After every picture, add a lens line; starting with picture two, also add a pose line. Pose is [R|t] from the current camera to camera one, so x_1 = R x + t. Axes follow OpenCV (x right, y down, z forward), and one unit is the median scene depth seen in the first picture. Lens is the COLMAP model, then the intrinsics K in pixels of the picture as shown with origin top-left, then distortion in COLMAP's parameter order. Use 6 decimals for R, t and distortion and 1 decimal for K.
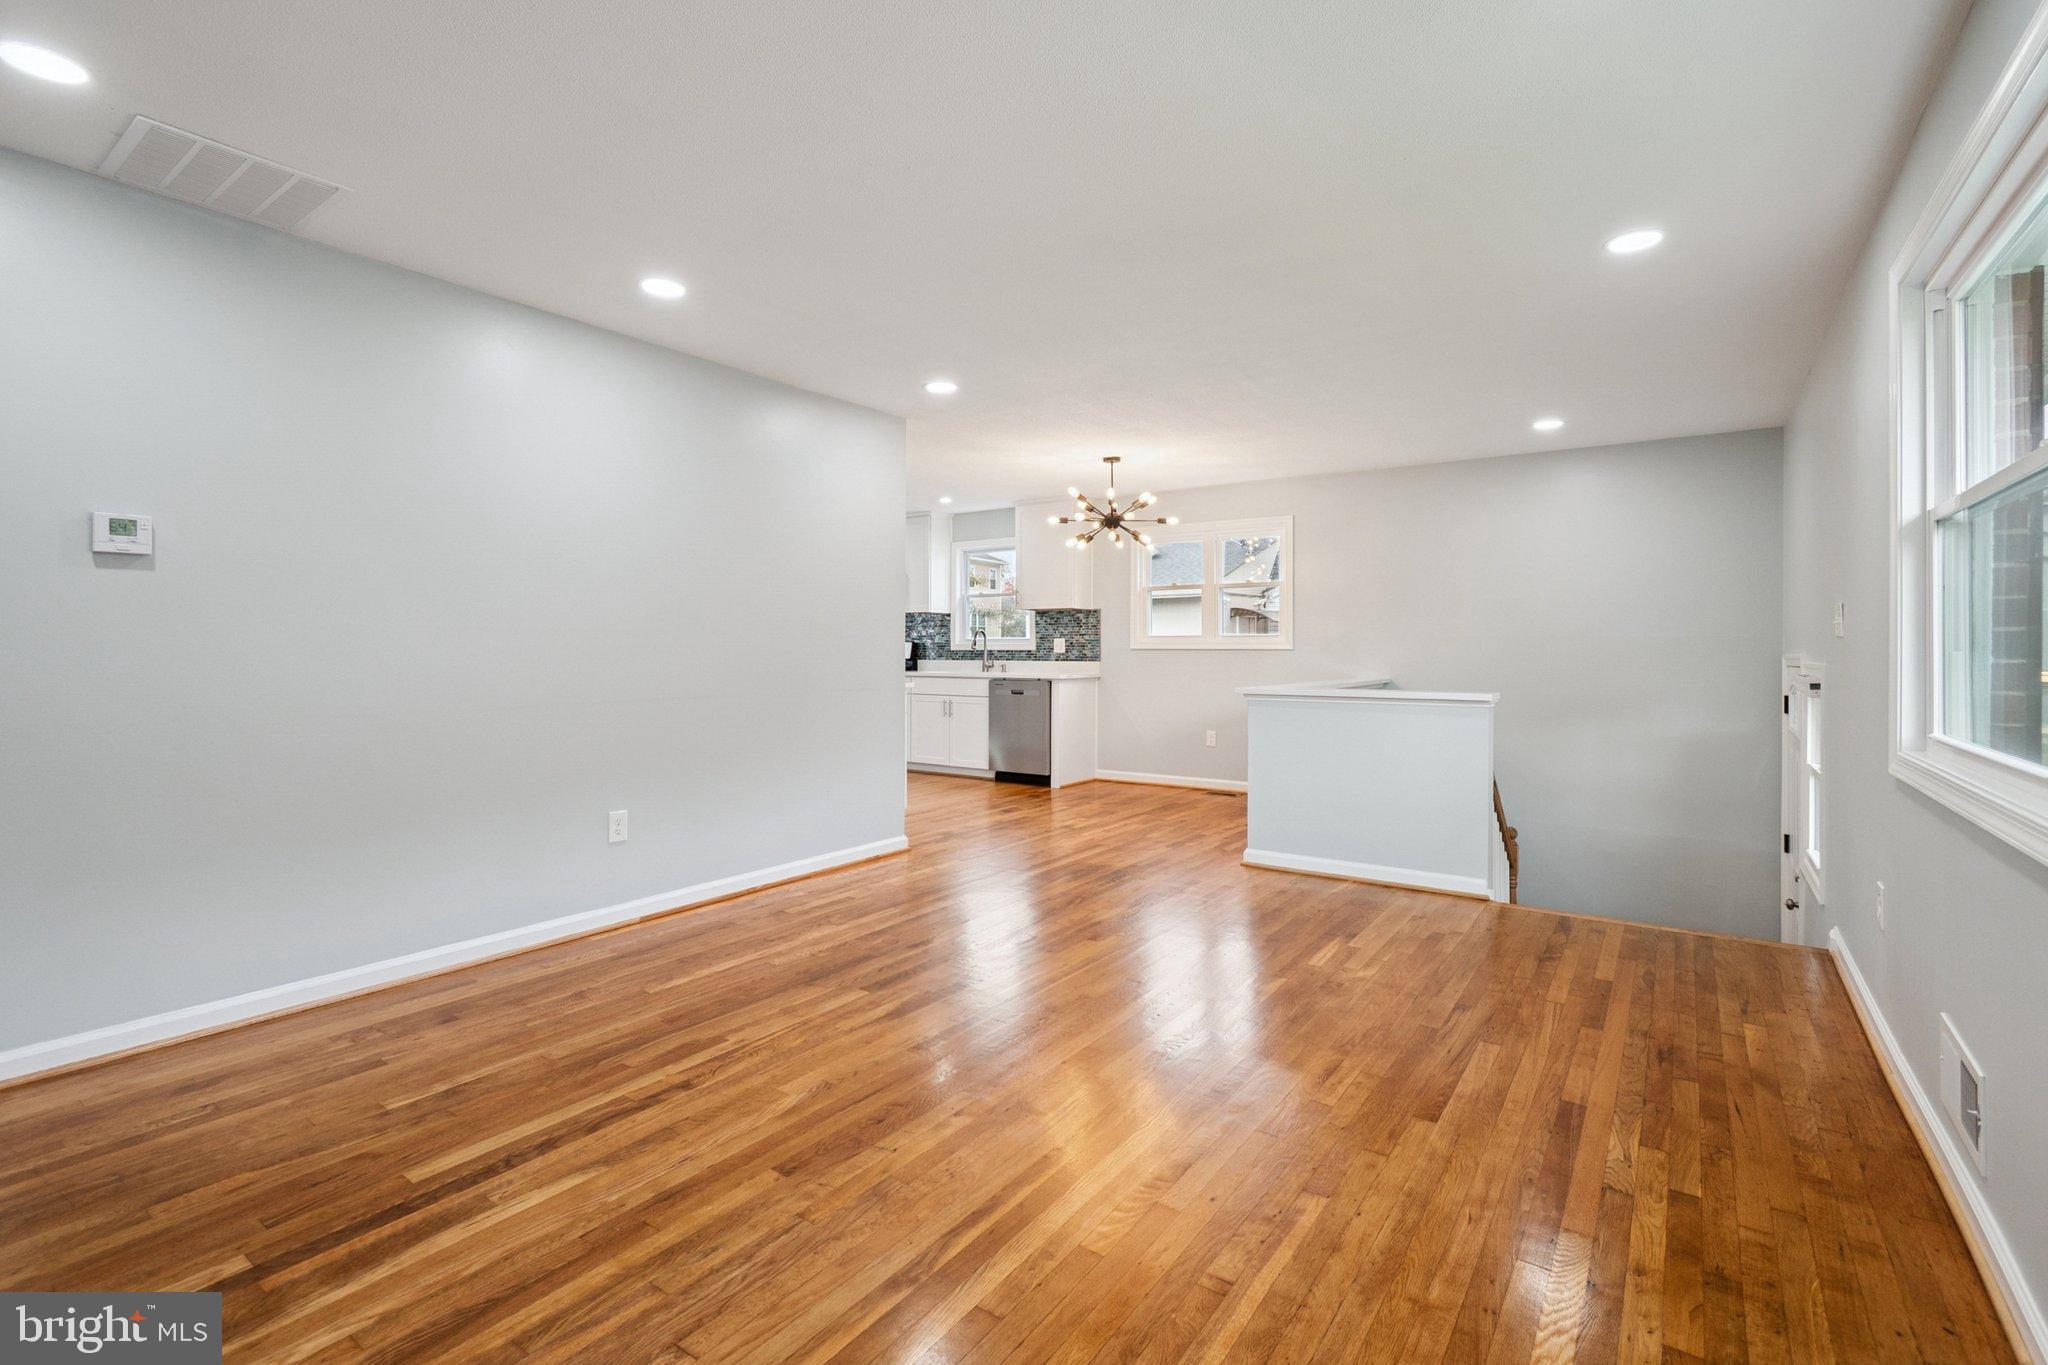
lens RADIAL K [[914.0, 0, 1041.9], [0, 914.0, 652.0], [0, 0, 1]] dist [0.008475, -0.000510]
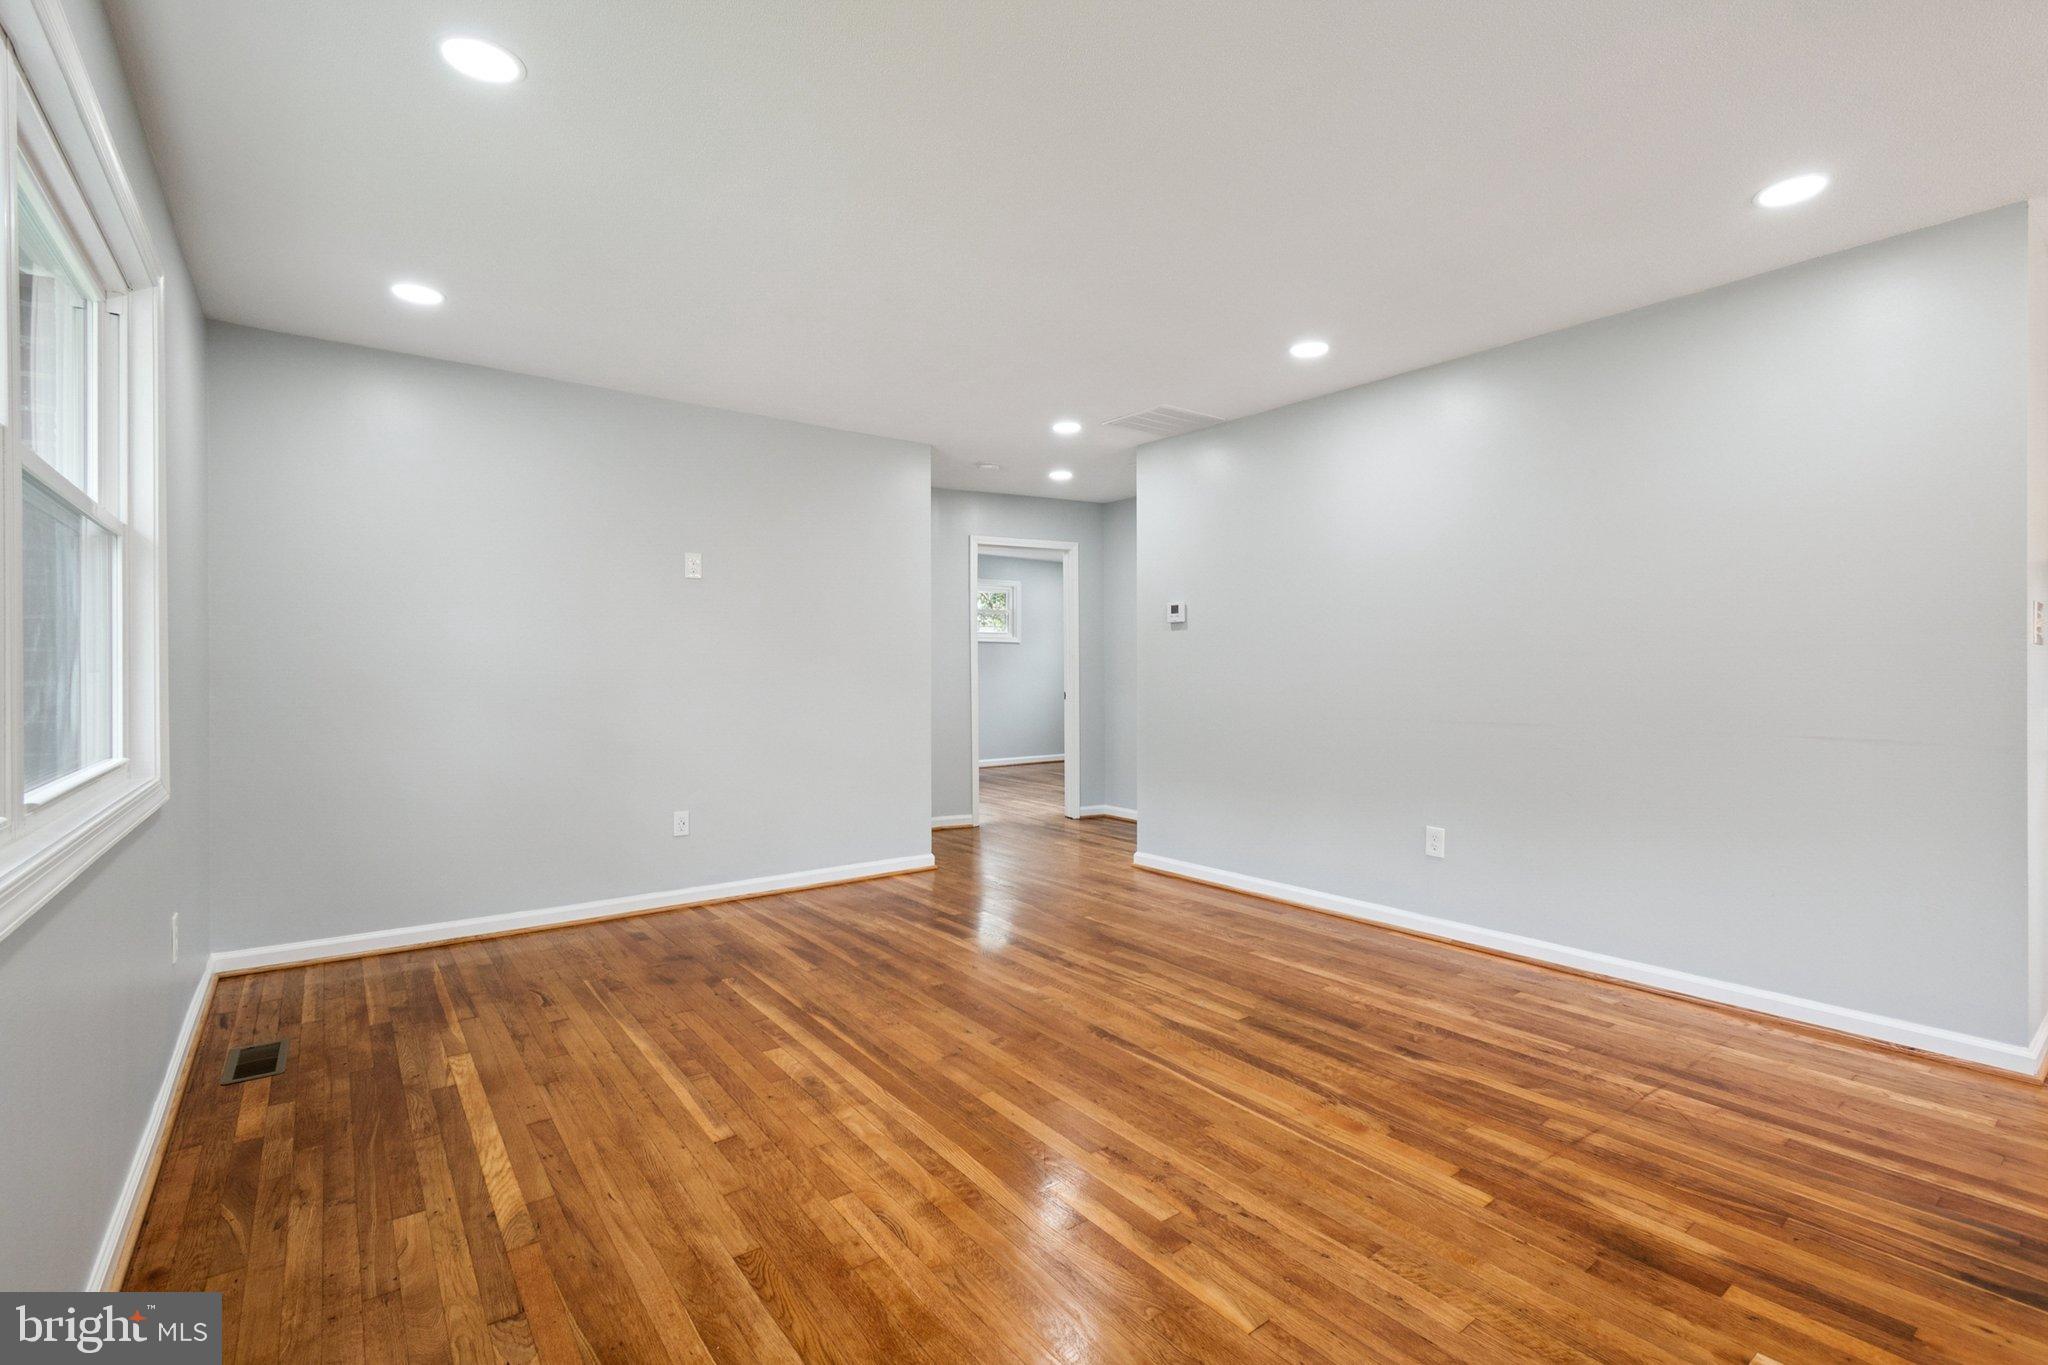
lens RADIAL K [[914.0, 0, 1037.0], [0, 914.0, 683.5], [0, 0, 1]] dist [0.008475, -0.000510]
pose [[-0.294264, 0.011990, -0.955649, 0.958972], [-0.003586, 0.999900, 0.013649, -0.001405], [0.955717, 0.007443, -0.294192, 1.279750]]
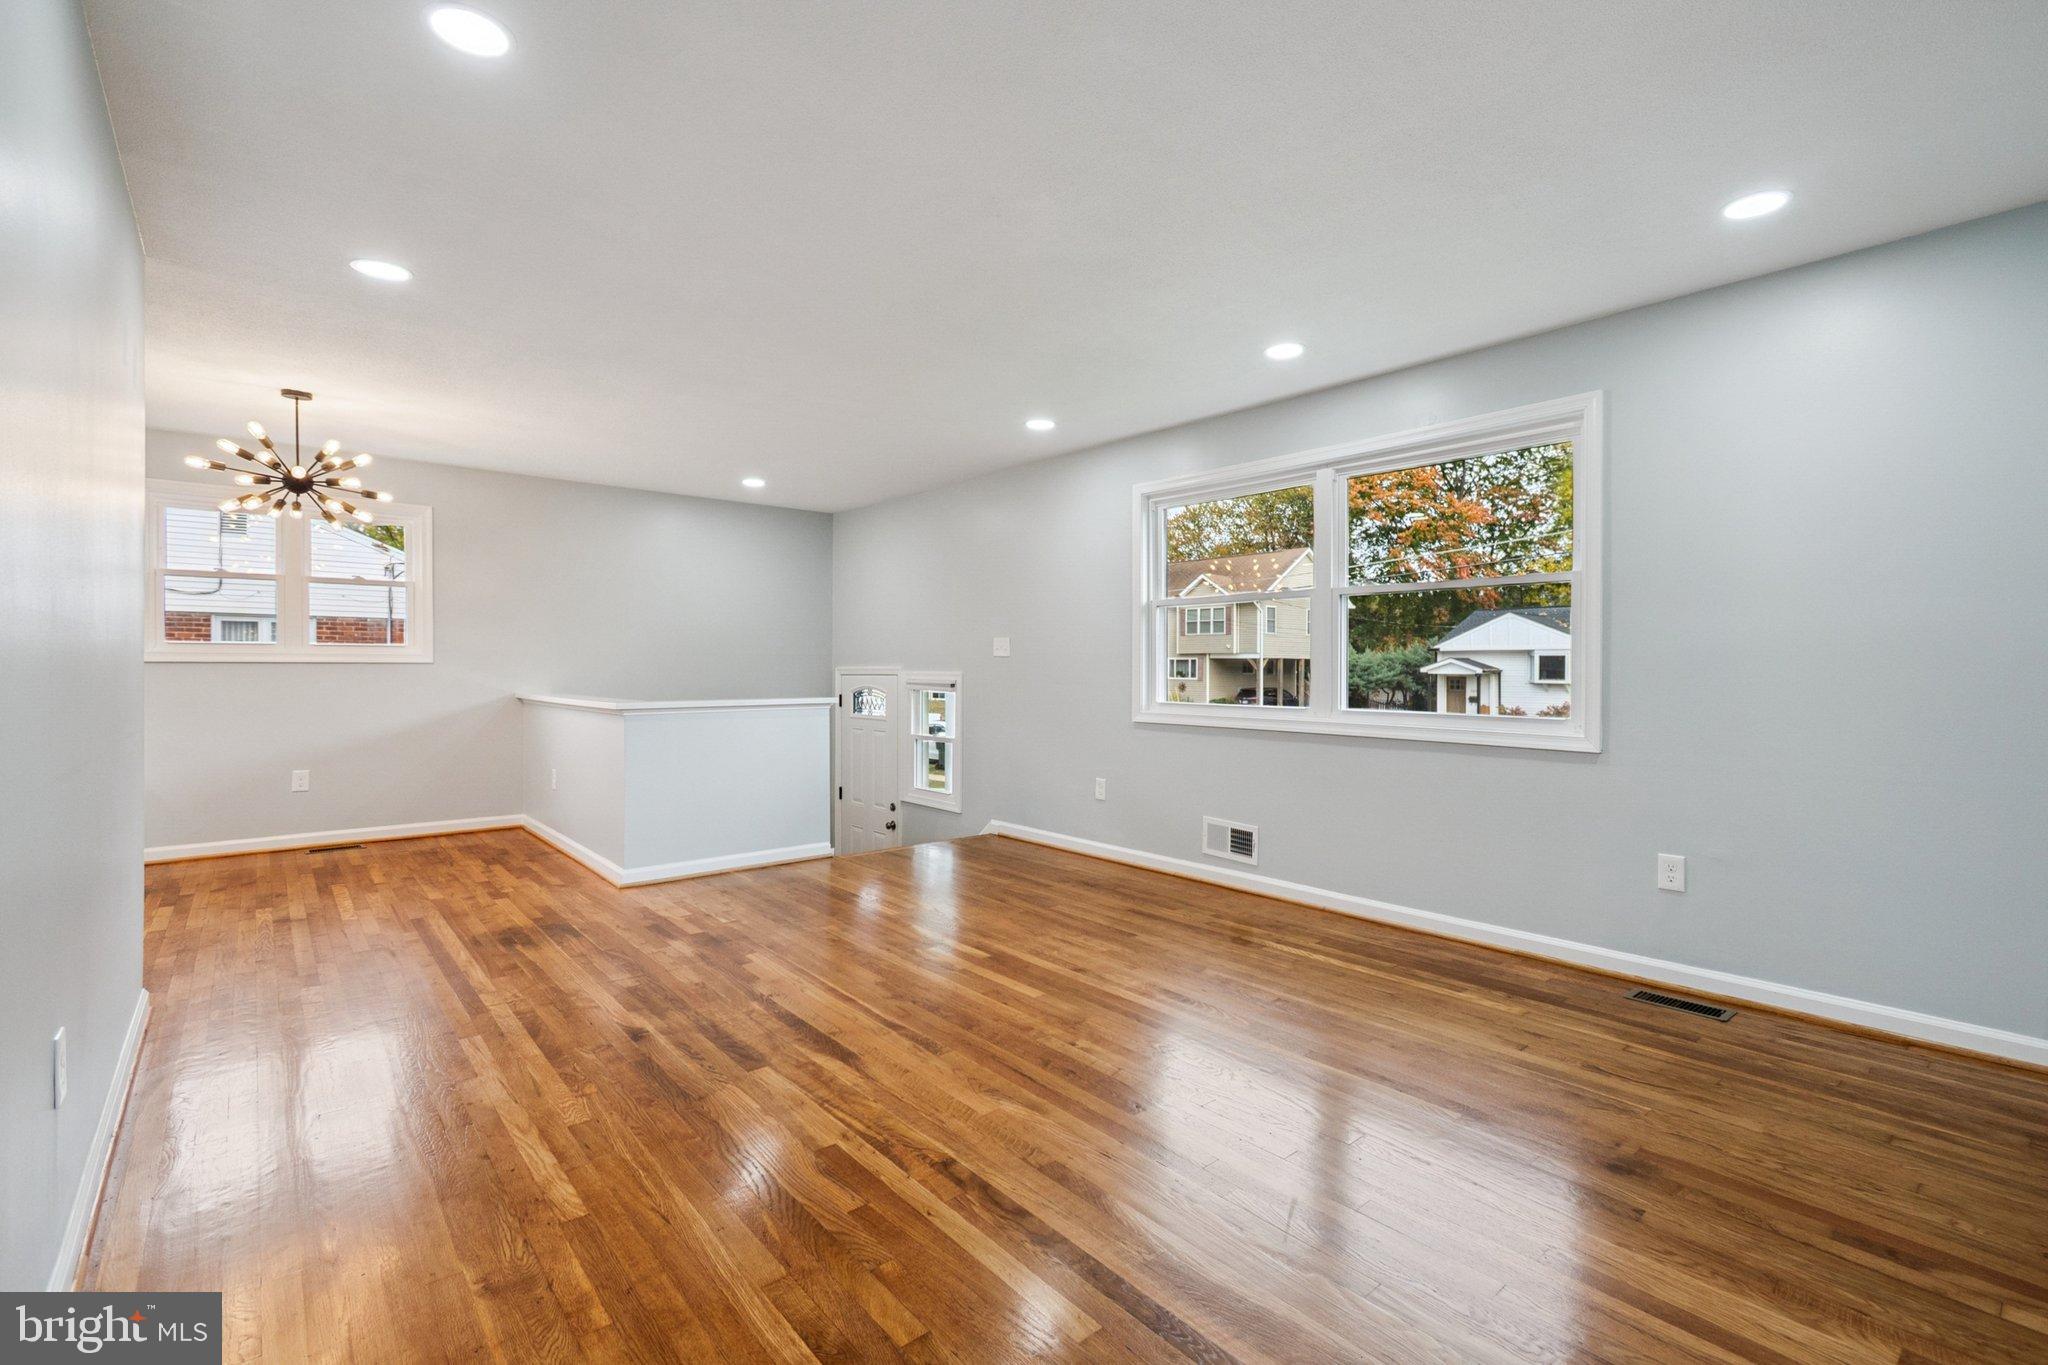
lens RADIAL K [[914.0, 0, 1024.3], [0, 914.0, 671.9], [0, 0, 1]] dist [0.008475, -0.000510]
pose [[0.262579, -0.008911, 0.964869, -1.115316], [0.002294, 0.999960, 0.008611, -0.000769], [-0.964908, -0.000047, 0.262589, 0.647916]]
